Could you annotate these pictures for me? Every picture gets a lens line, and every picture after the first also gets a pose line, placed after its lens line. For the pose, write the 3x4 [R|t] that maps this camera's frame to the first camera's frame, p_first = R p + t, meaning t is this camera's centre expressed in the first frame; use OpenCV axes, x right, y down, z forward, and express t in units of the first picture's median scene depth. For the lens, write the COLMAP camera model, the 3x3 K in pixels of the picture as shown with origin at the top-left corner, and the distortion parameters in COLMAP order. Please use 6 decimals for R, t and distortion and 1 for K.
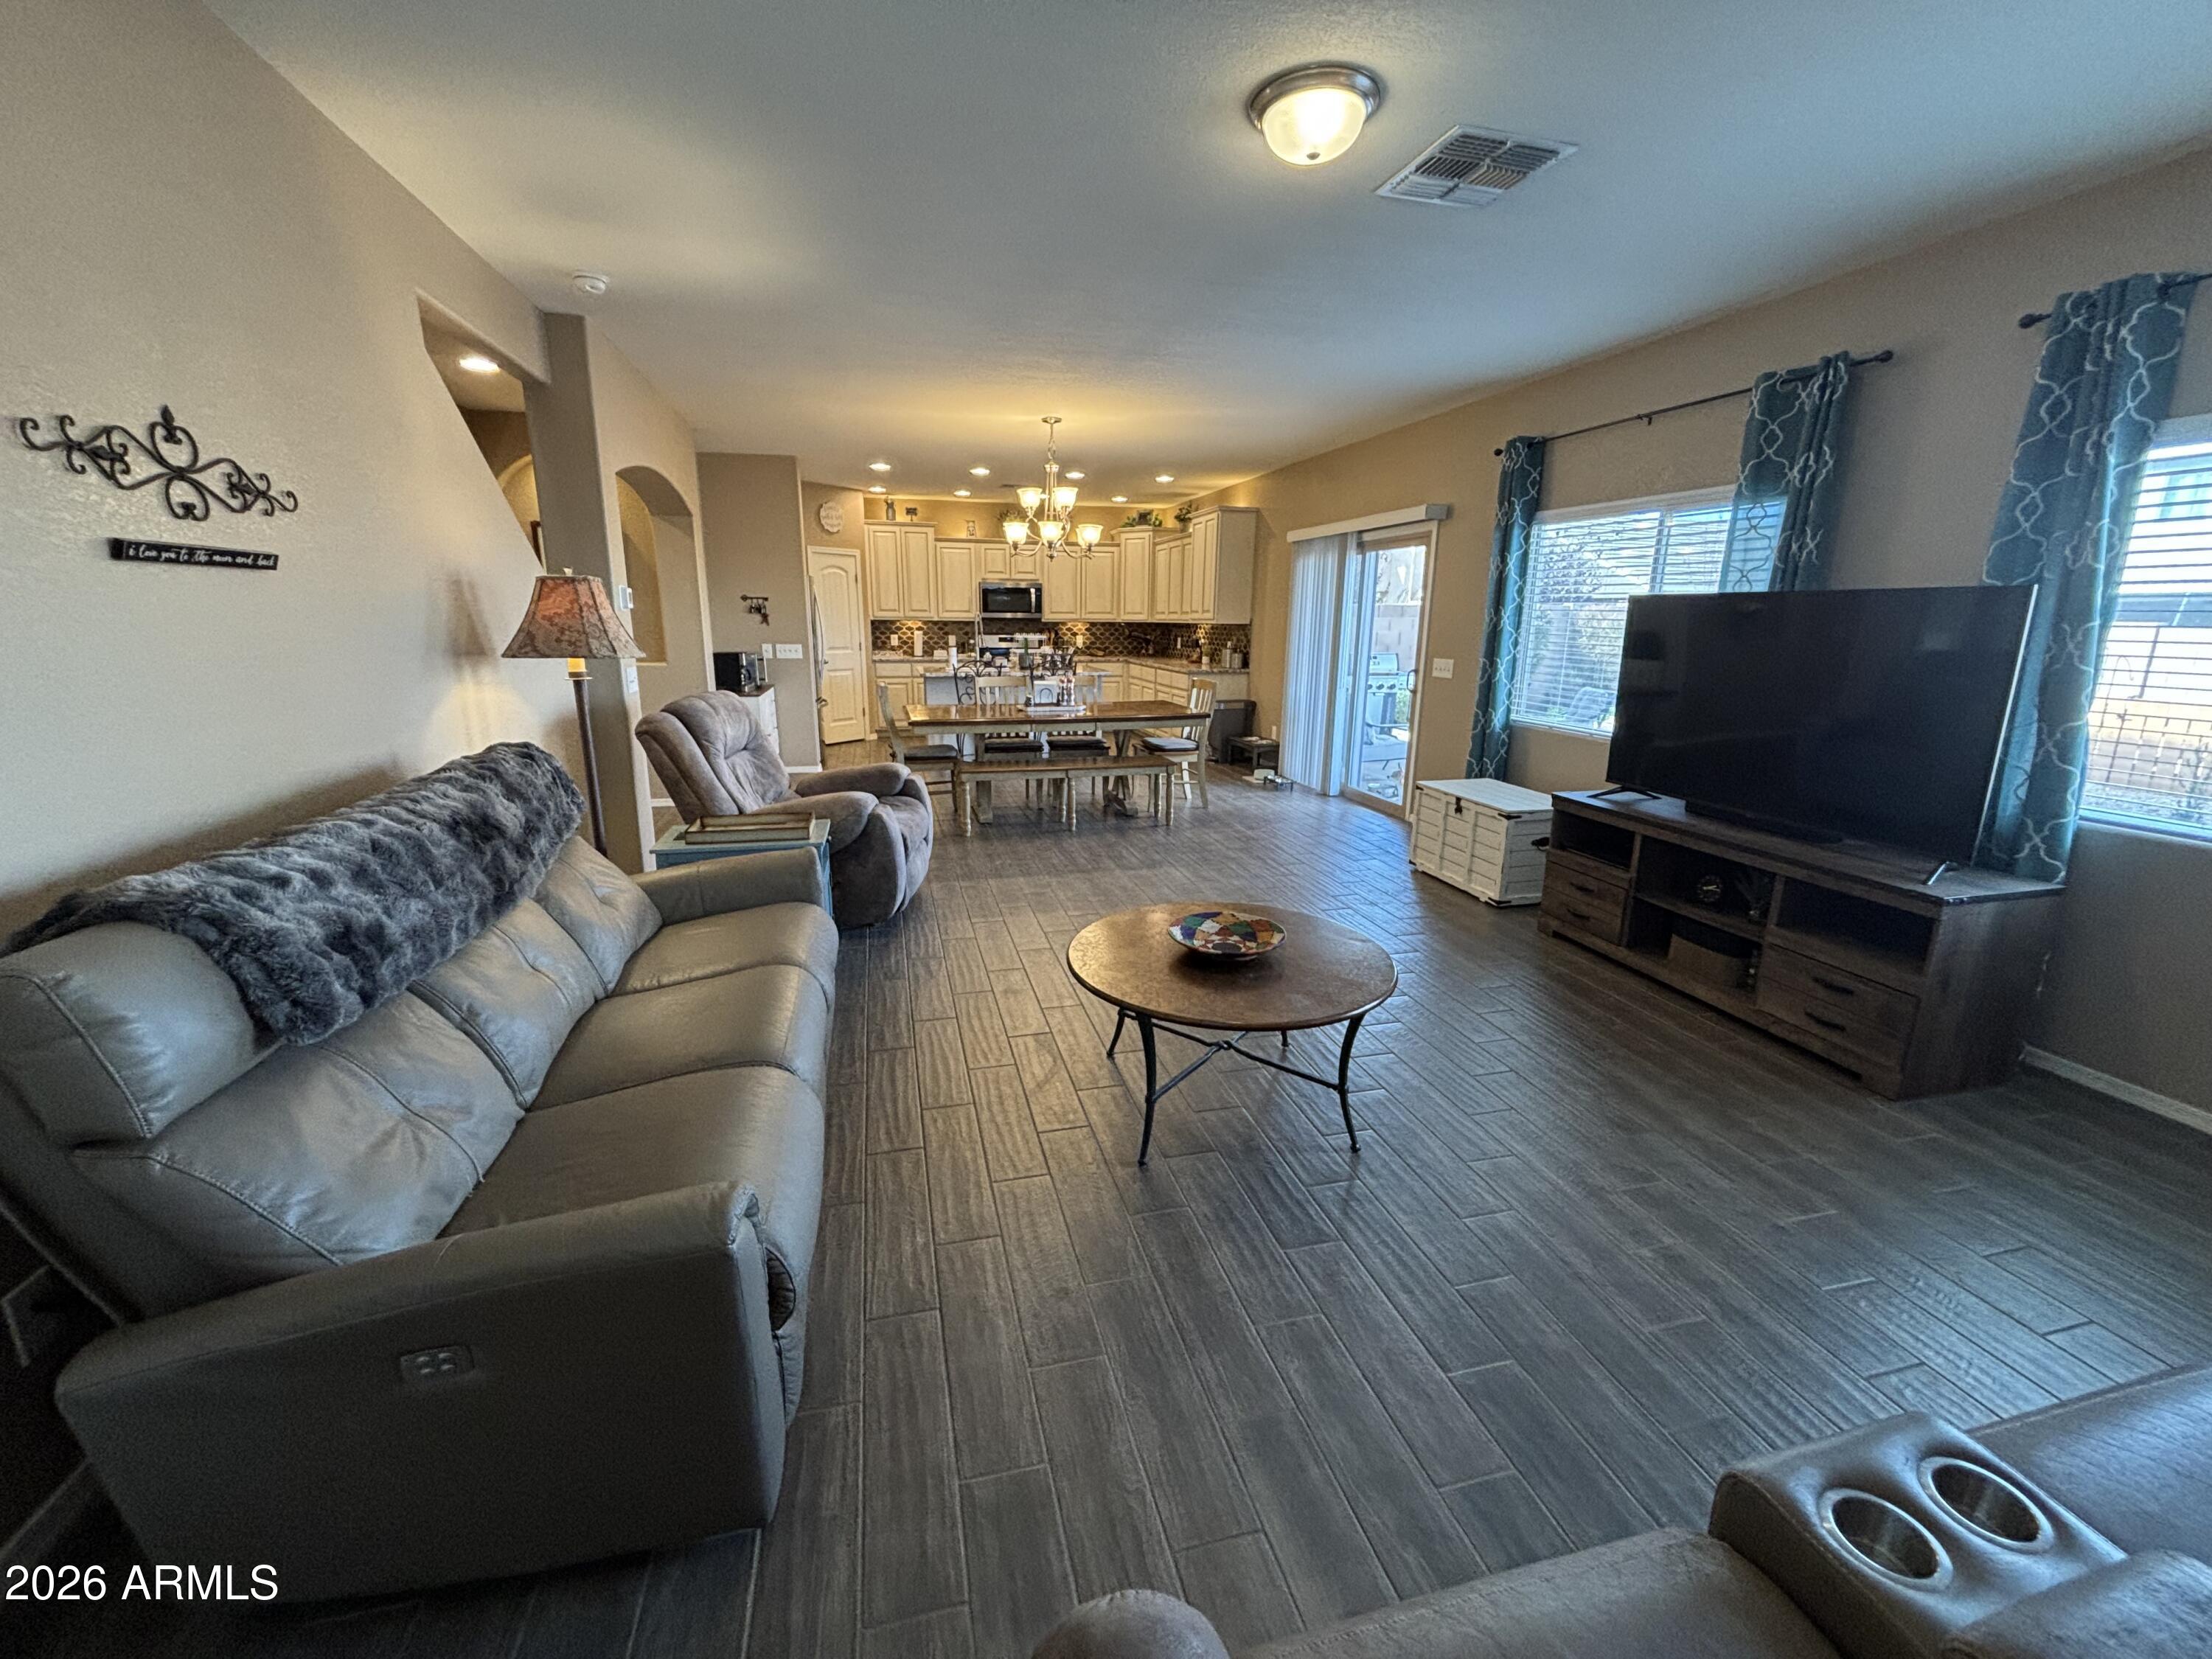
lens RADIAL K [[891.7, 0, 1106.9], [0, 891.7, 828.3], [0, 0, 1]] dist [0.004349, -0.000463]
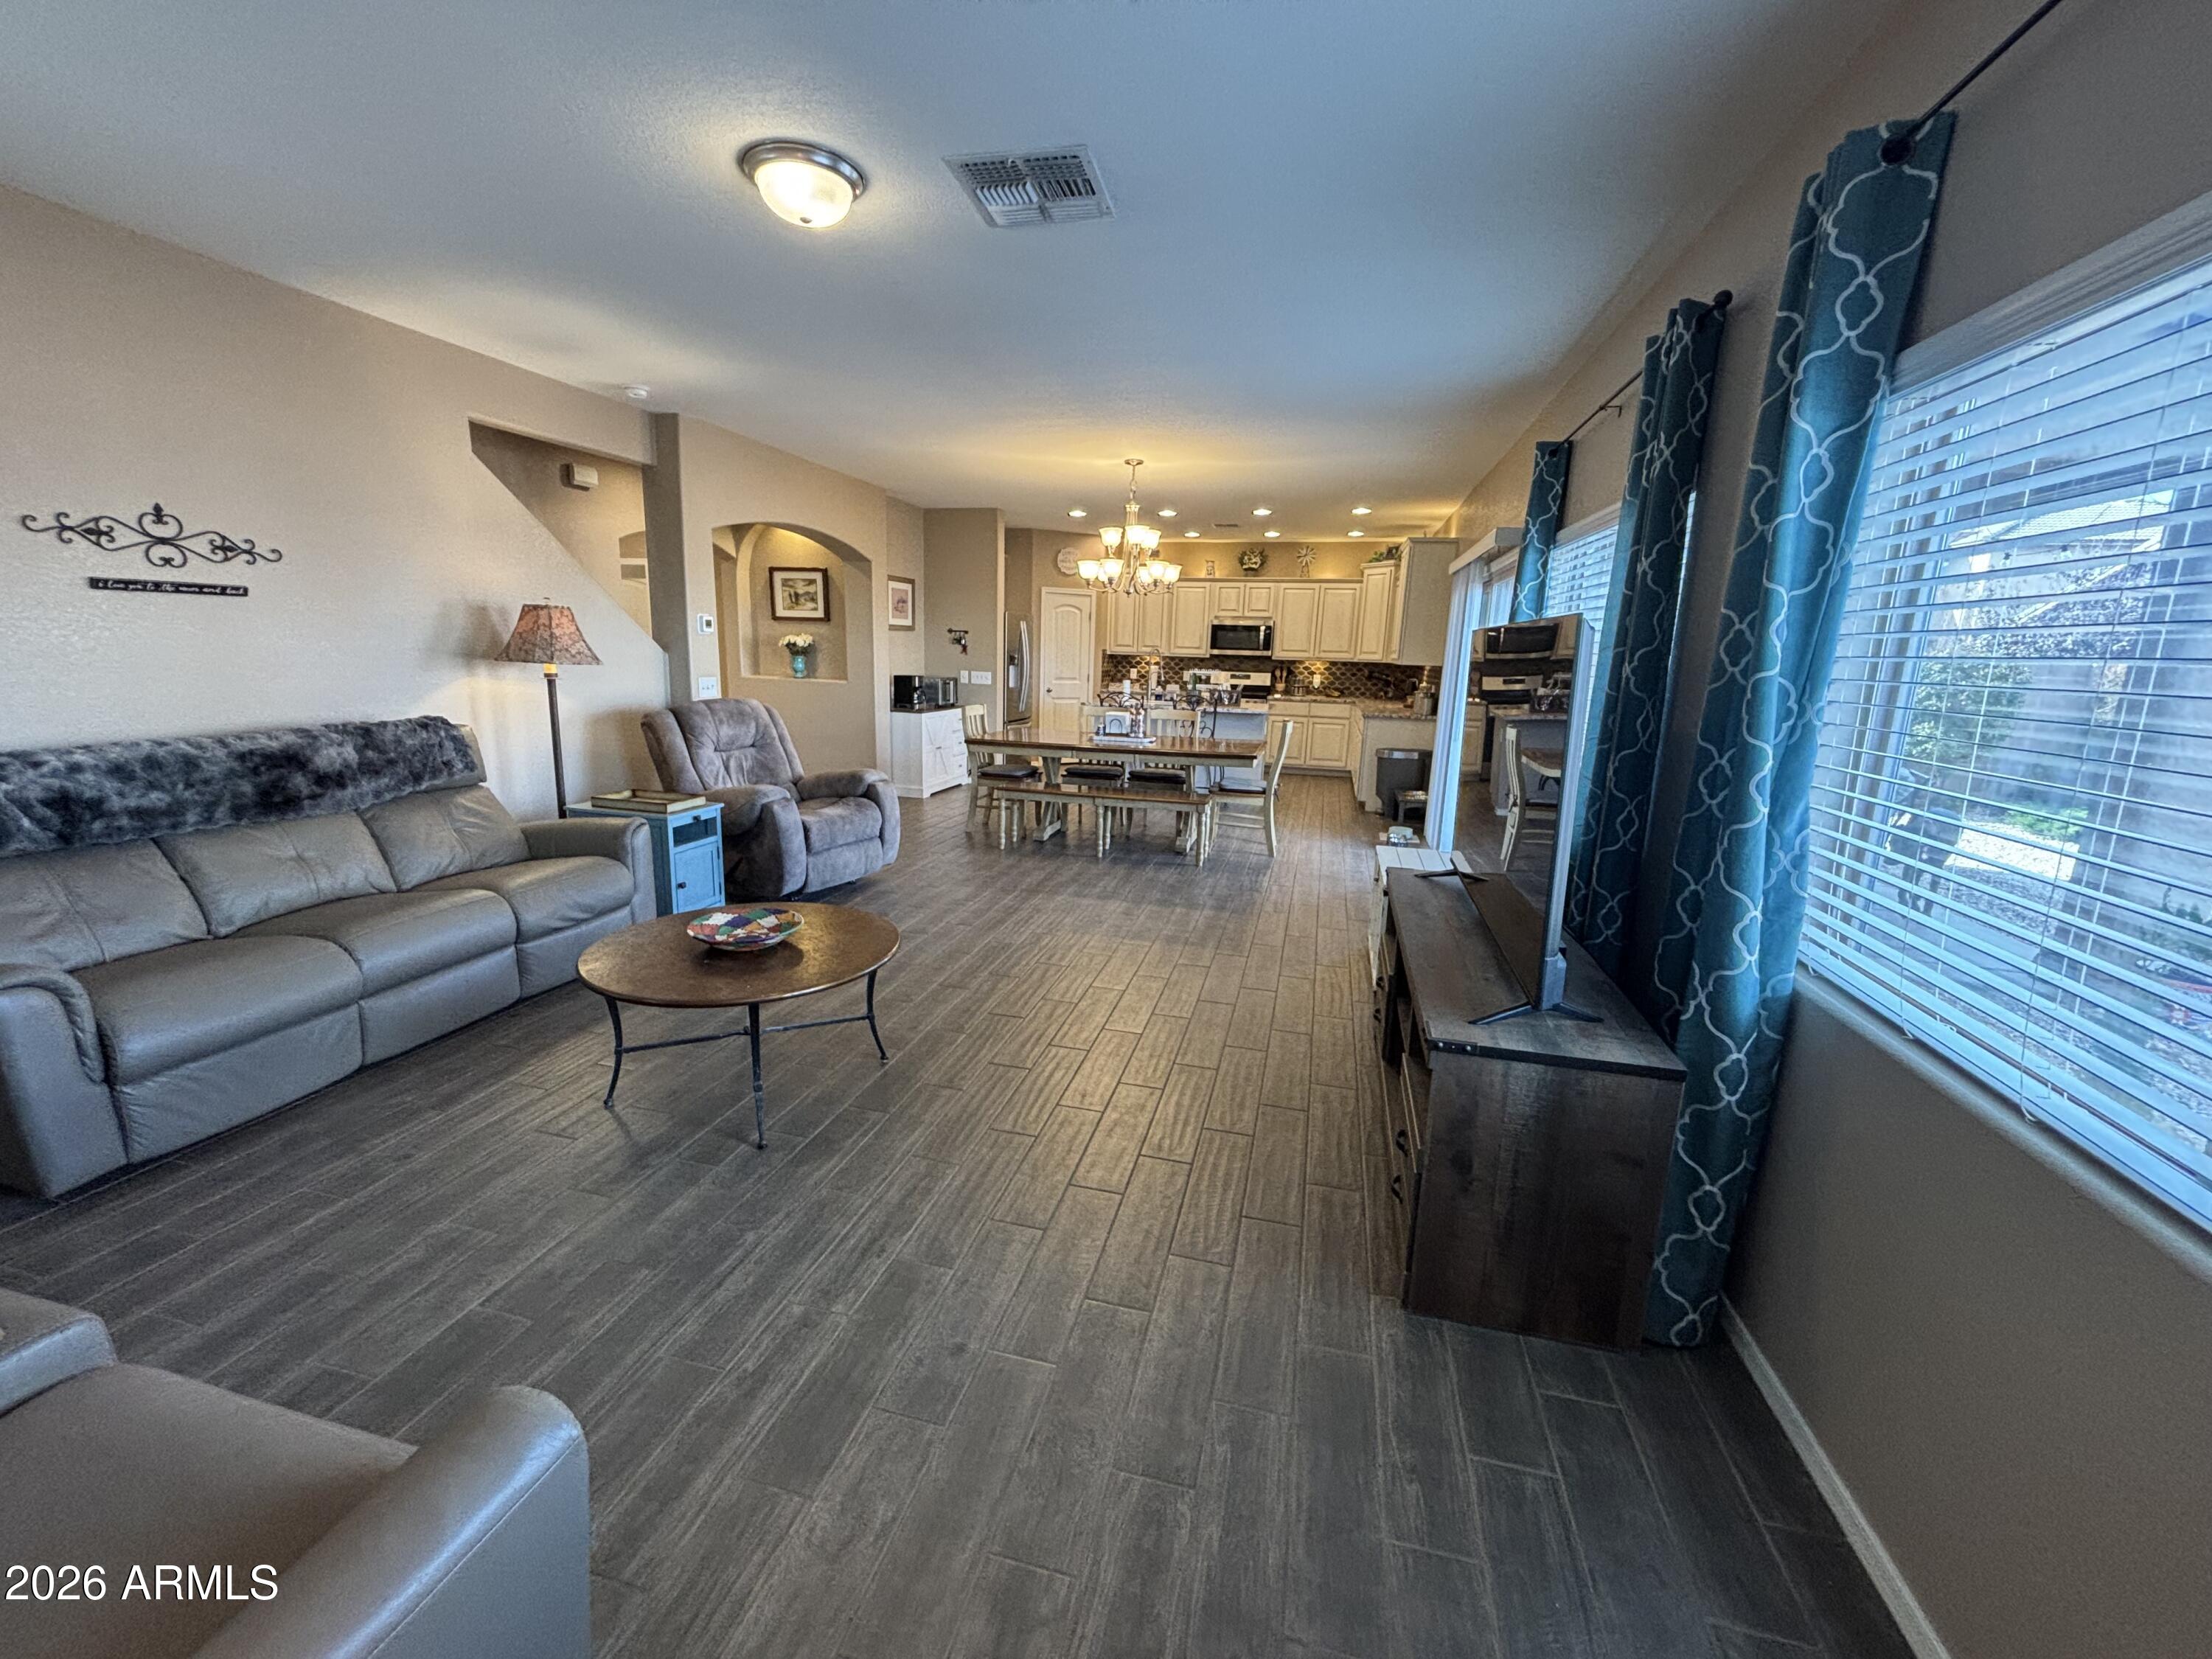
lens RADIAL K [[891.7, 0, 1105.3], [0, 891.7, 830.6], [0, 0, 1]] dist [0.004349, -0.000463]
pose [[0.879253, 0.116576, -0.461870, 0.432209], [-0.135541, 0.990740, -0.007964, -0.020202], [0.456664, 0.069605, 0.886912, 0.094780]]
